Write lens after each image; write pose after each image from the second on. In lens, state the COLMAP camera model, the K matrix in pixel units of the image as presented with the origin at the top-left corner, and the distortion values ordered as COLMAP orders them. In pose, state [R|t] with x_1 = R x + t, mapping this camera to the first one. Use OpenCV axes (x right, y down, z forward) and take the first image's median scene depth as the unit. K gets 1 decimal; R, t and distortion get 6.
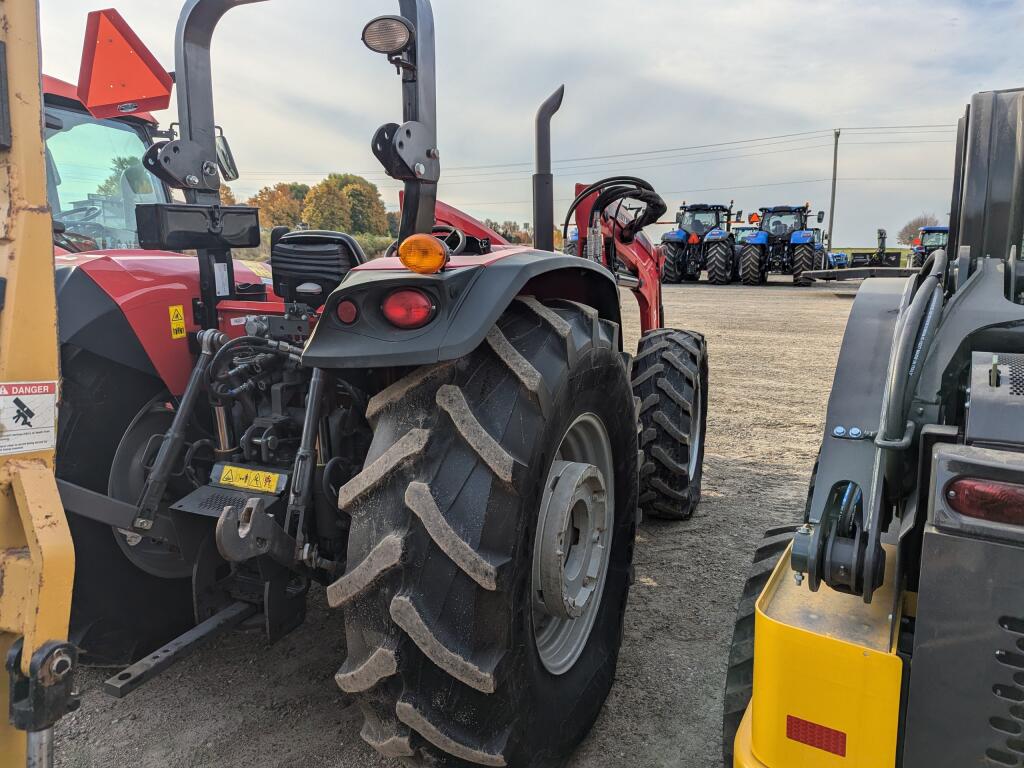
lens RADIAL K [[722.7, 0, 503.8], [0, 722.7, 379.9], [0, 0, 1]] dist [0.029713, -0.025986]
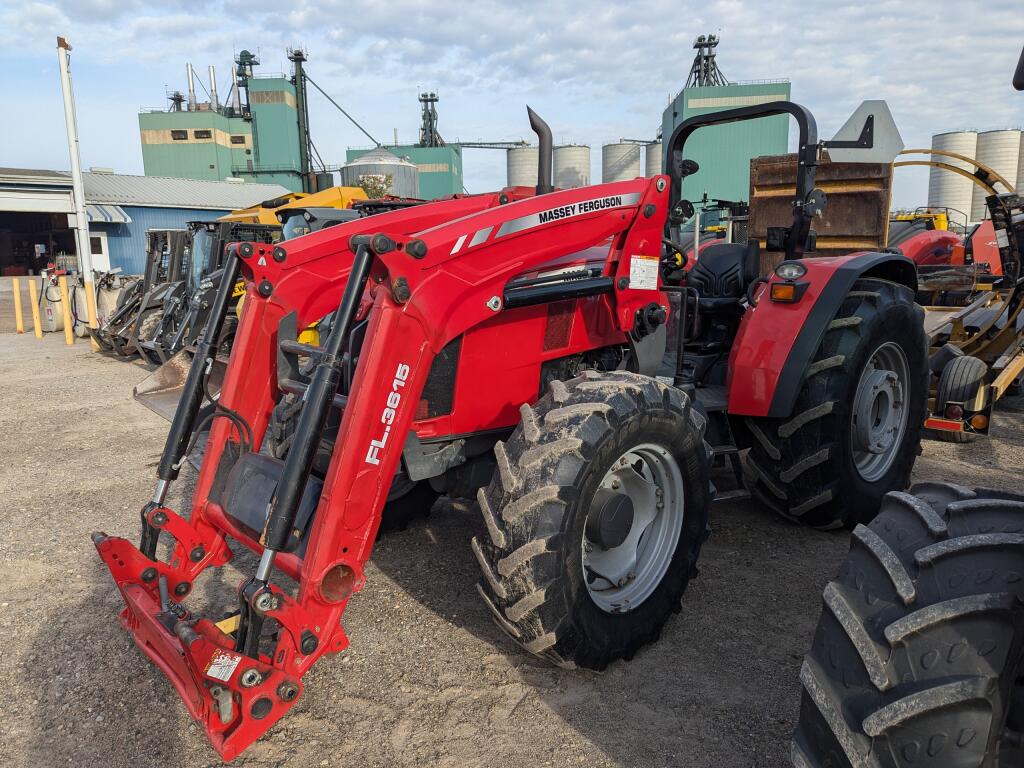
lens RADIAL K [[722.7, 0, 511.9], [0, 722.7, 383.0], [0, 0, 1]] dist [0.029713, -0.025986]
pose [[0.936343, 0.020456, -0.350490, -0.117598], [-0.030686, 0.999249, -0.023659, 0.212340], [0.349742, 0.032908, 0.936268, -0.901593]]
